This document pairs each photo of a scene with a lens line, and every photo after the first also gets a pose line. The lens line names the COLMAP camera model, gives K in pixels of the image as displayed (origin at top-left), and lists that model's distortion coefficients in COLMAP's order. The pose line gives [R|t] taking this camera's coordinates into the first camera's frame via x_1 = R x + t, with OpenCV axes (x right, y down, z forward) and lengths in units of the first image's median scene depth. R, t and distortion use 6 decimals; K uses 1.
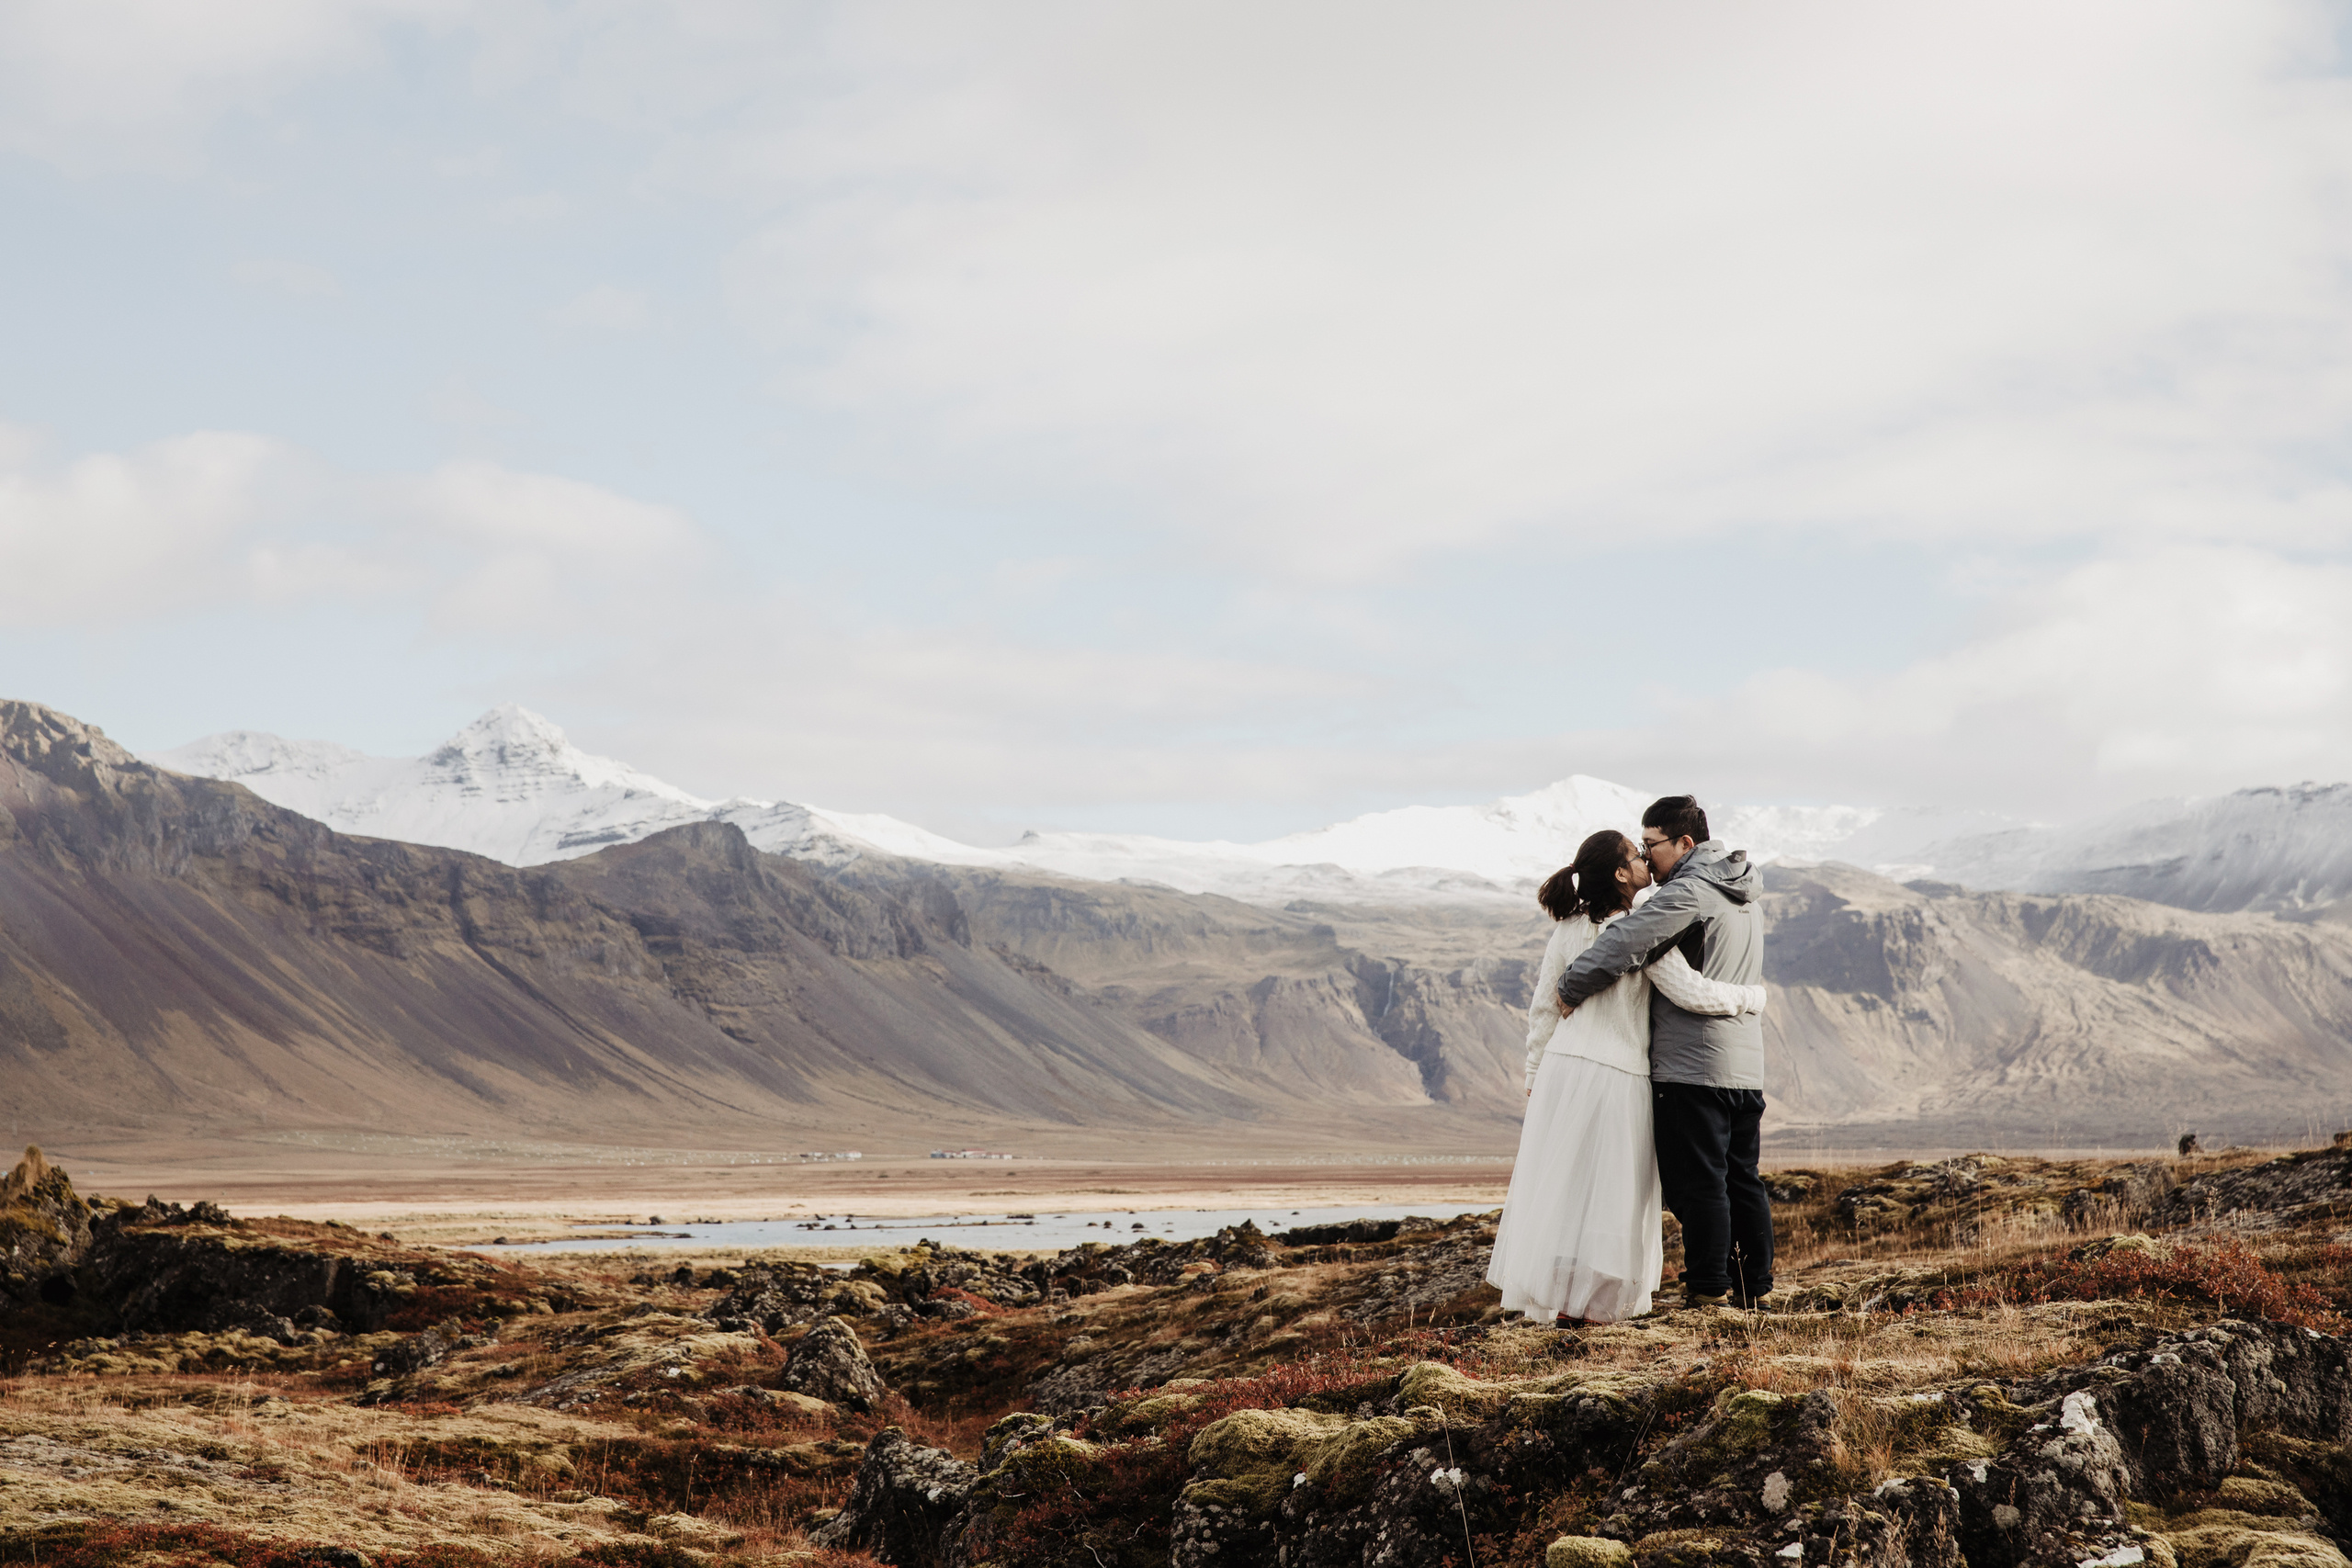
lens RADIAL K [[4640.2, 0, 1191.0], [0, 4640.2, 784.0], [0, 0, 1]] dist [0.243715, 0.000000]
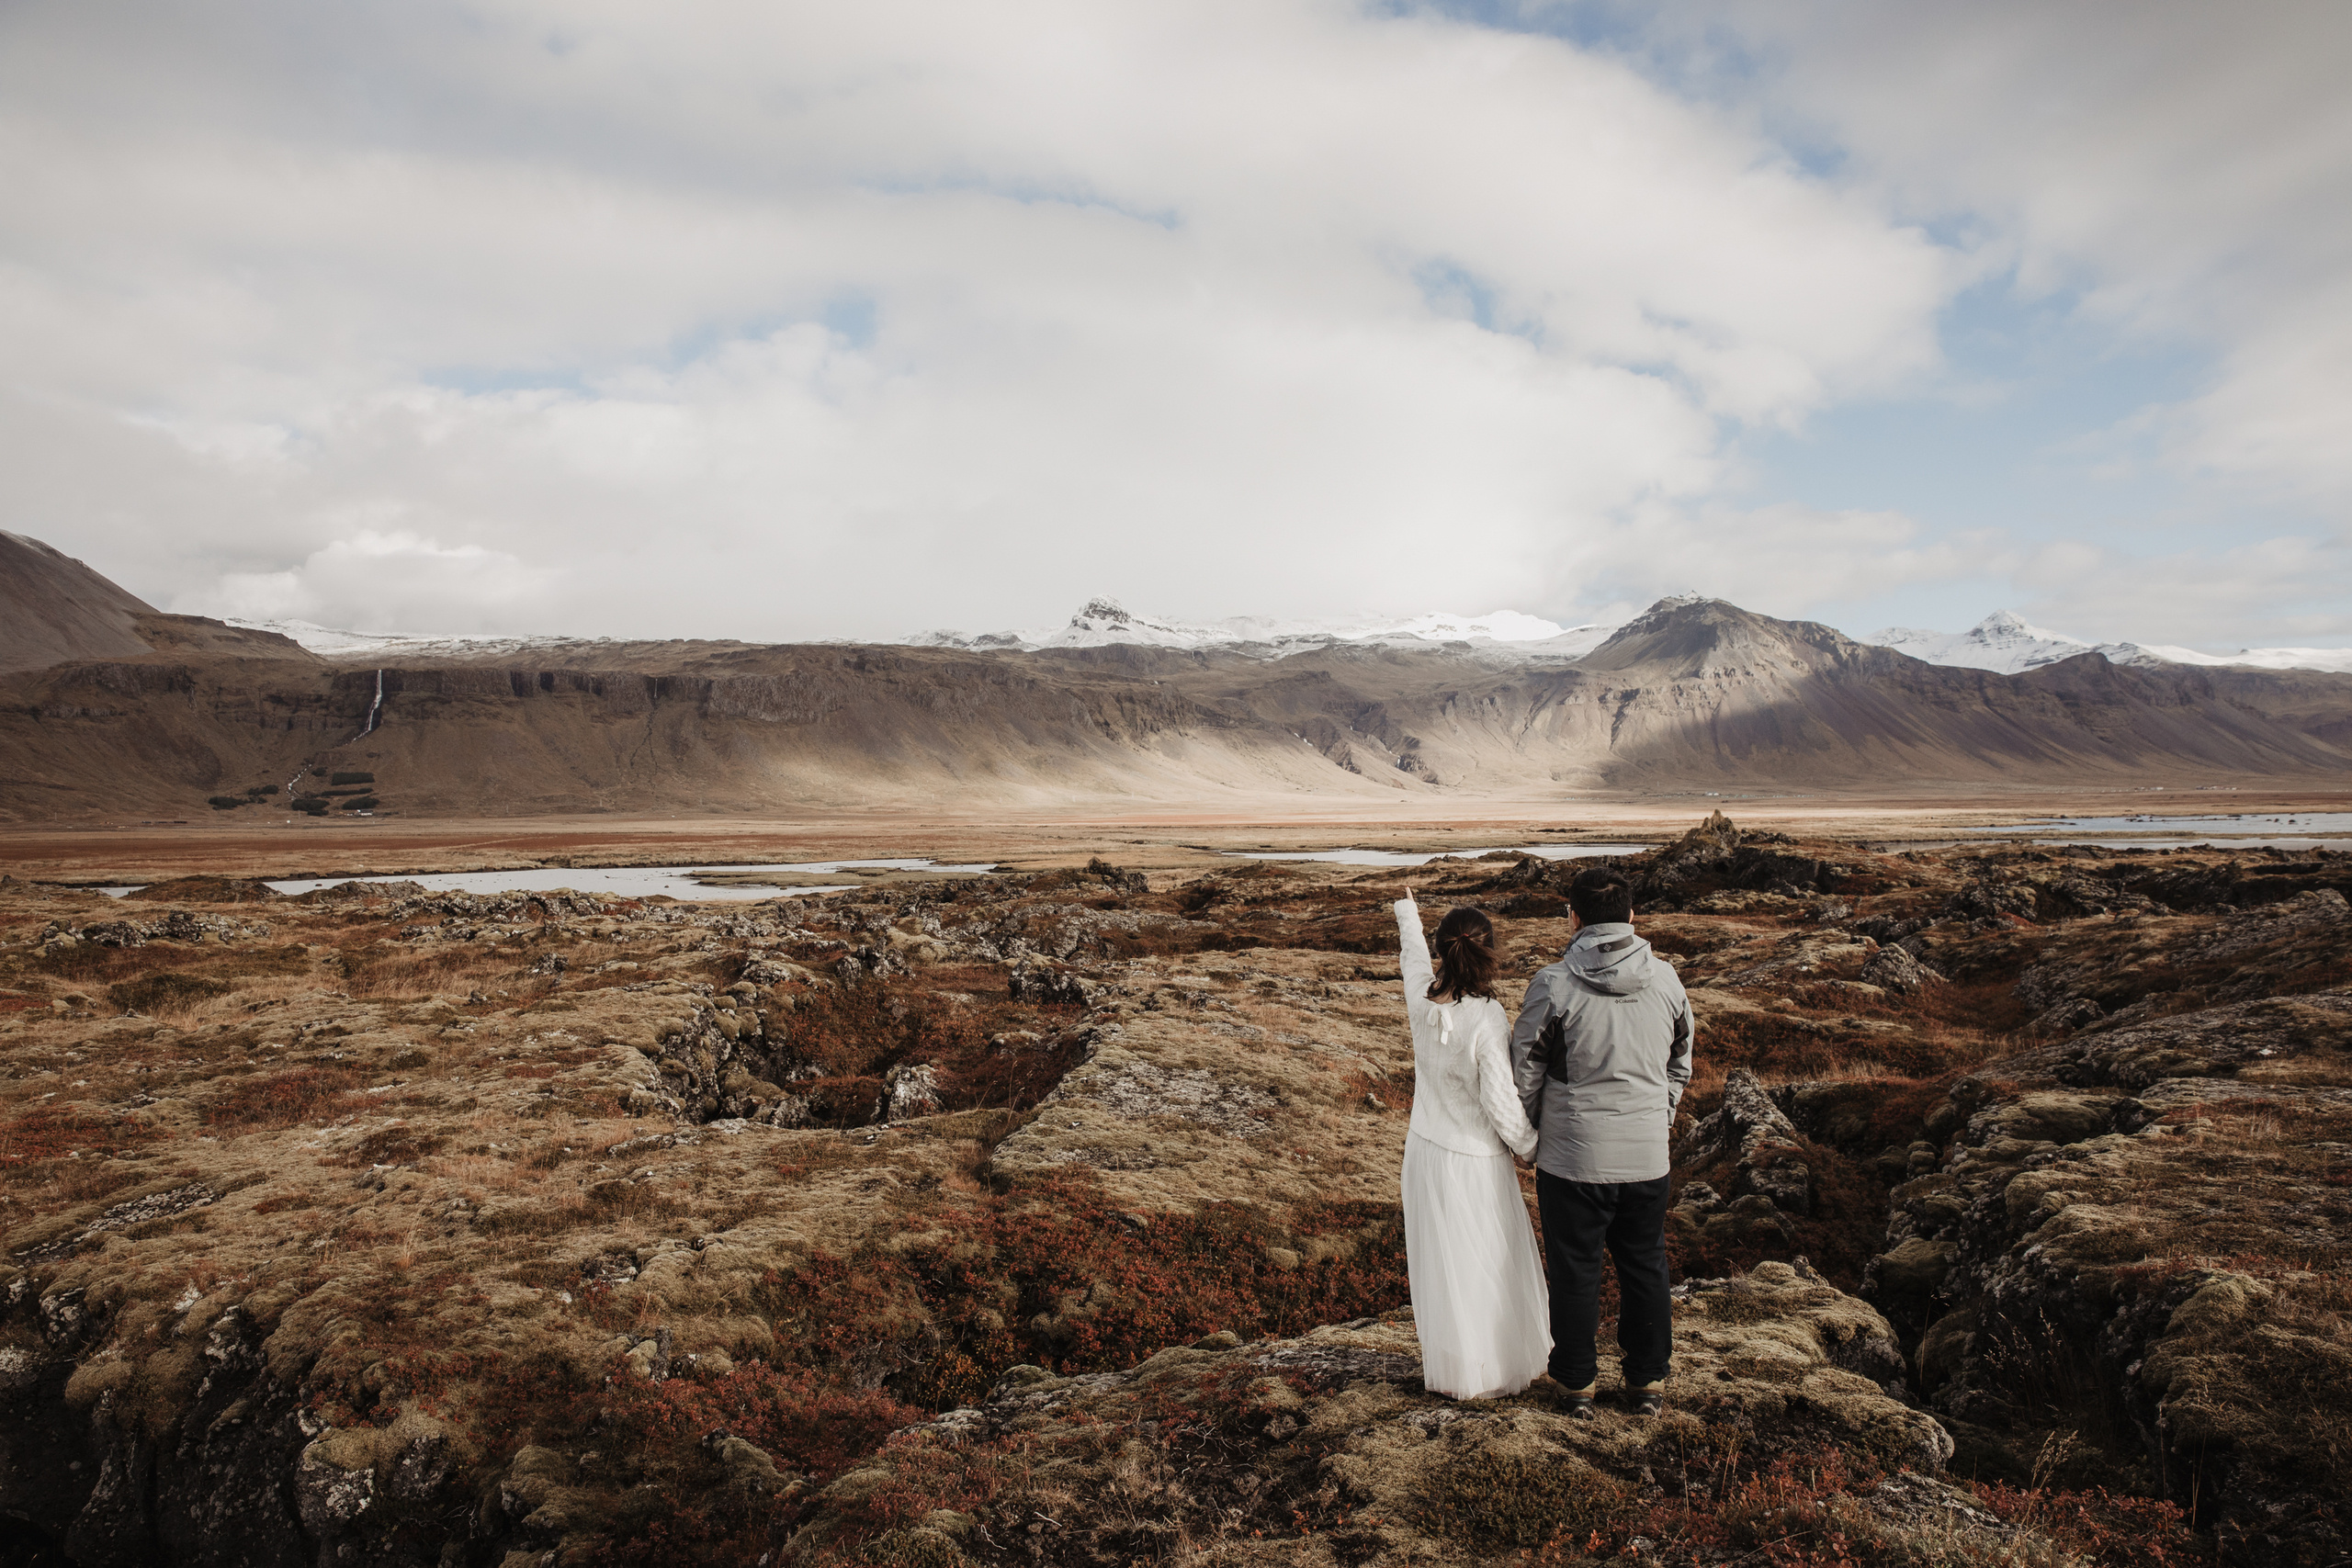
lens RADIAL K [[1672.9, 0, 1117.0], [0, 1672.9, 723.9], [0, 0, 1]] dist [-0.101315, 0.068993]
pose [[0.797793, -0.031693, -0.602098, 0.043888], [0.055277, 0.998257, 0.020697, -0.007070], [0.600392, -0.049794, 0.798154, 0.119515]]
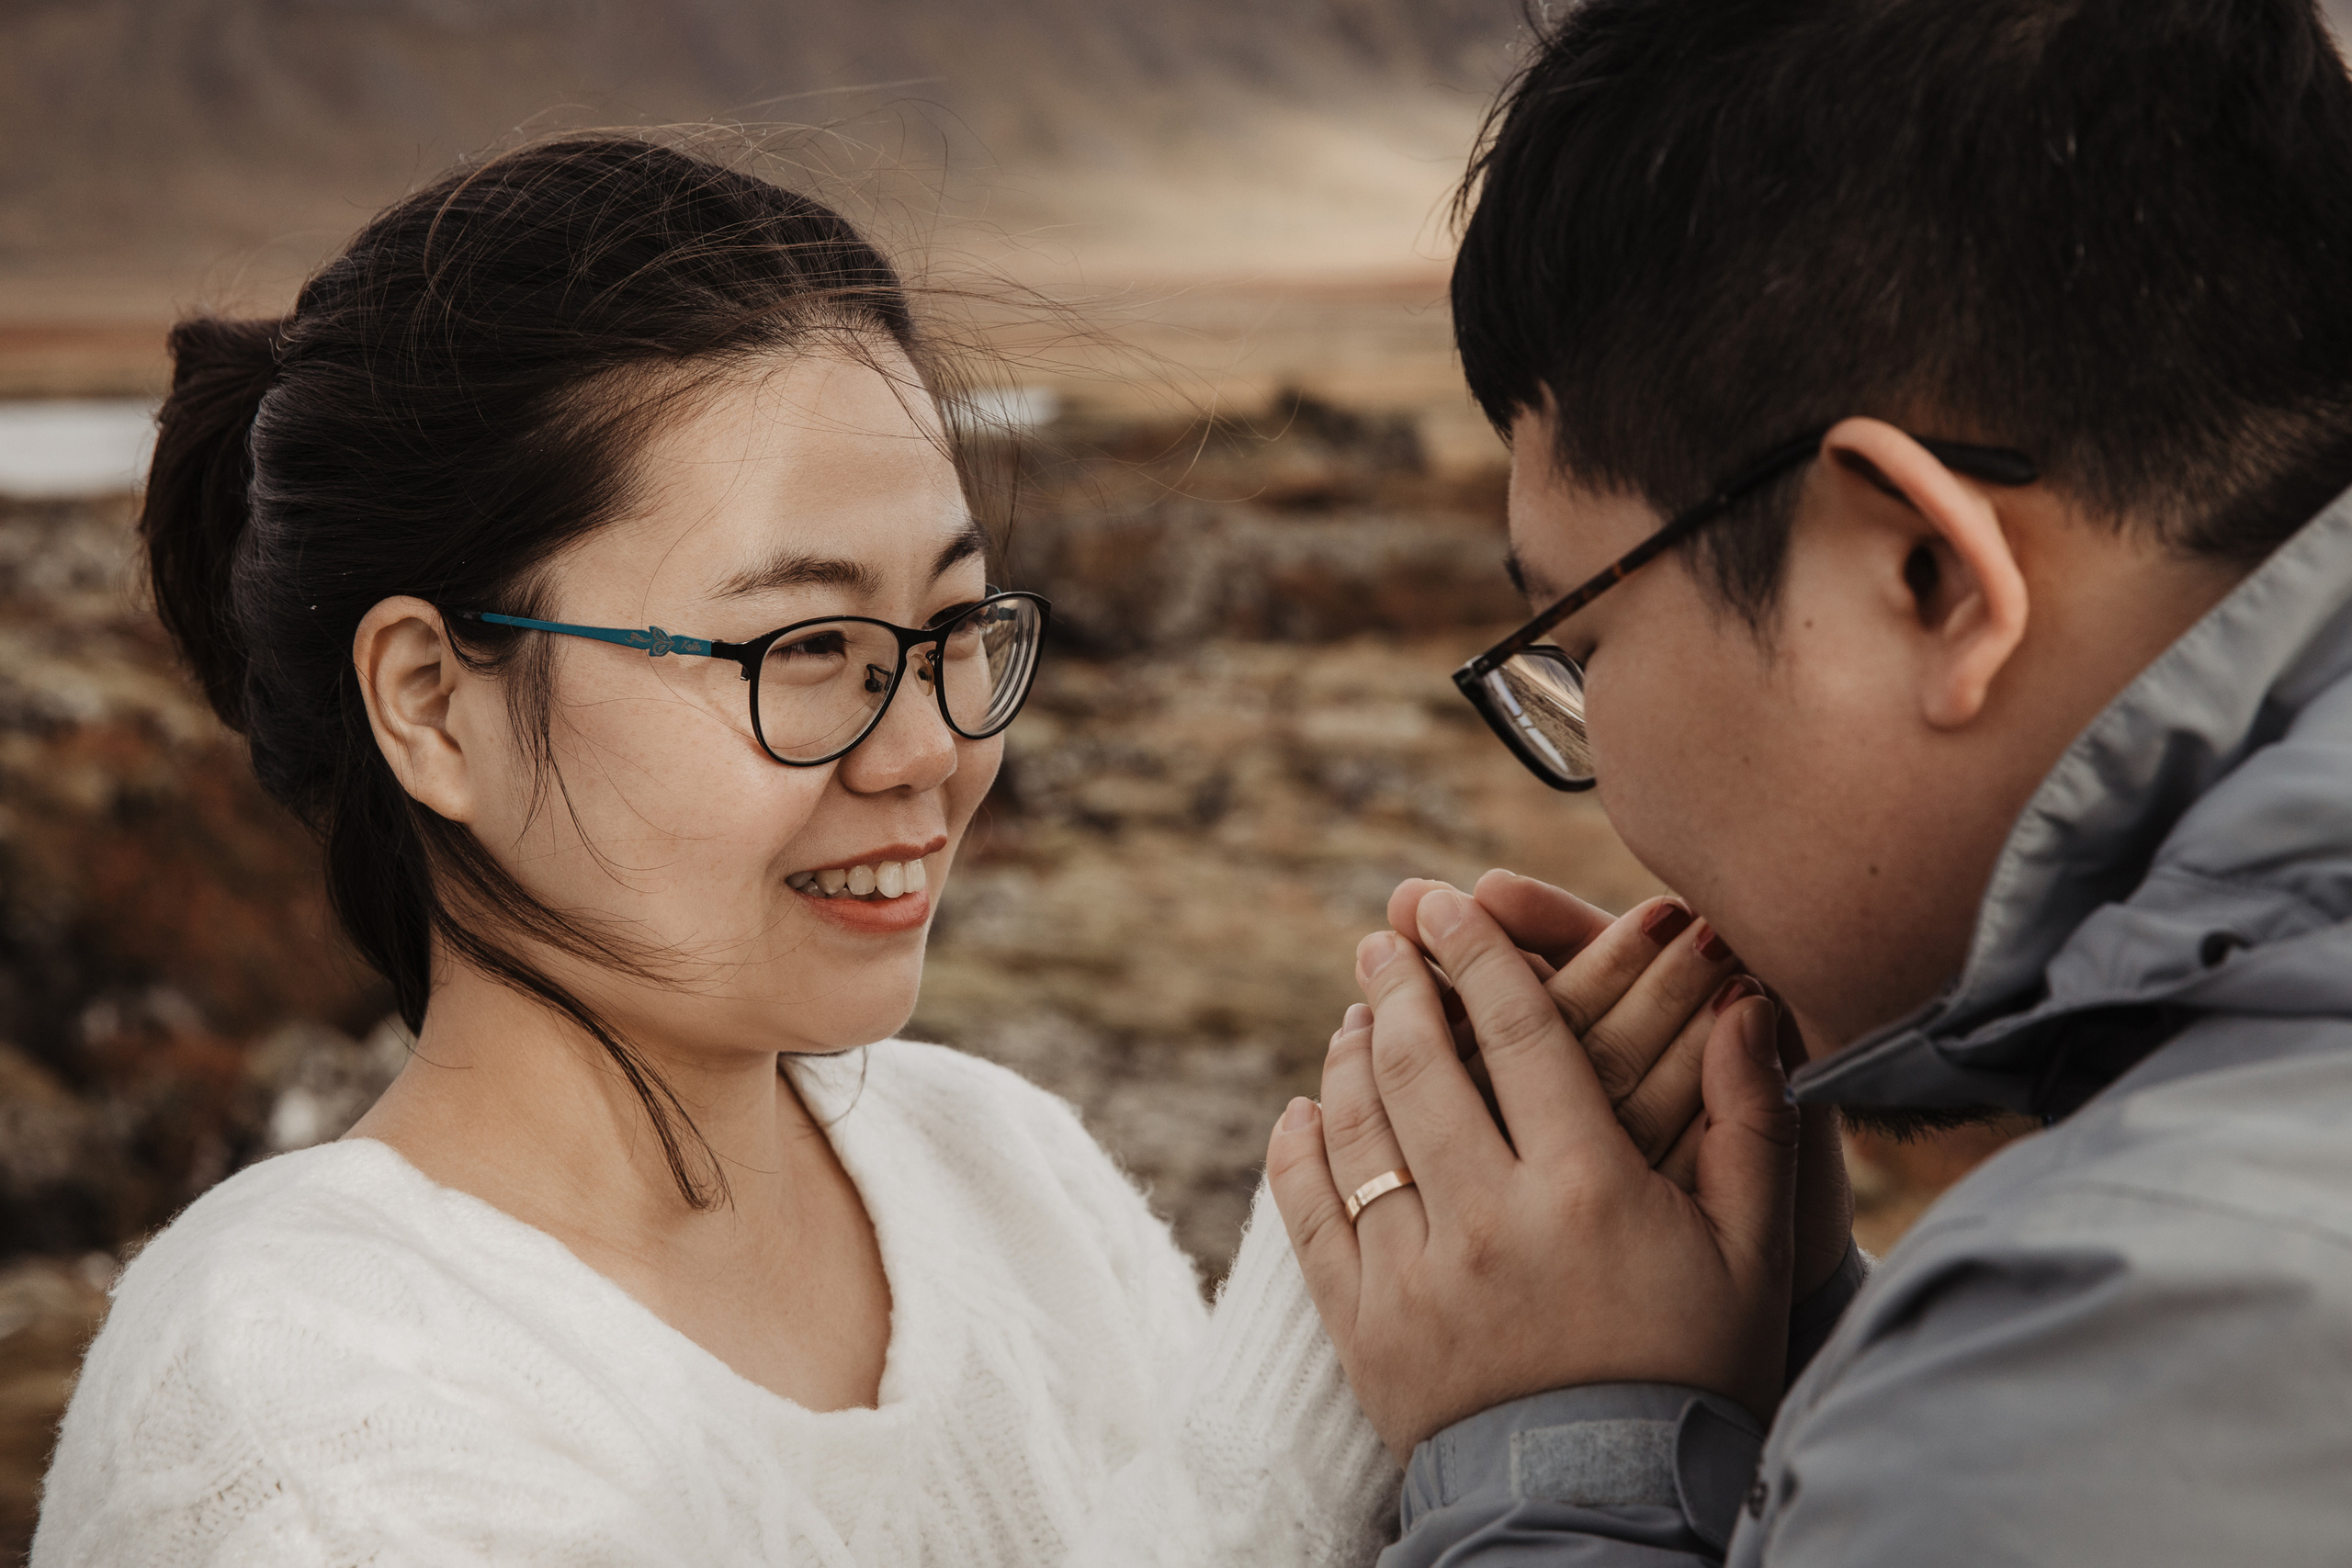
lens RADIAL K [[4441.5, 0, 1174.6], [0, 4441.5, 782.6], [0, 0, 1]] dist [0.000197, 0.000000]
pose [[0.770593, 0.071796, -0.633271, 0.024887], [0.062127, 0.980440, 0.186754, 0.001340], [0.634293, -0.183254, 0.751060, 0.168125]]
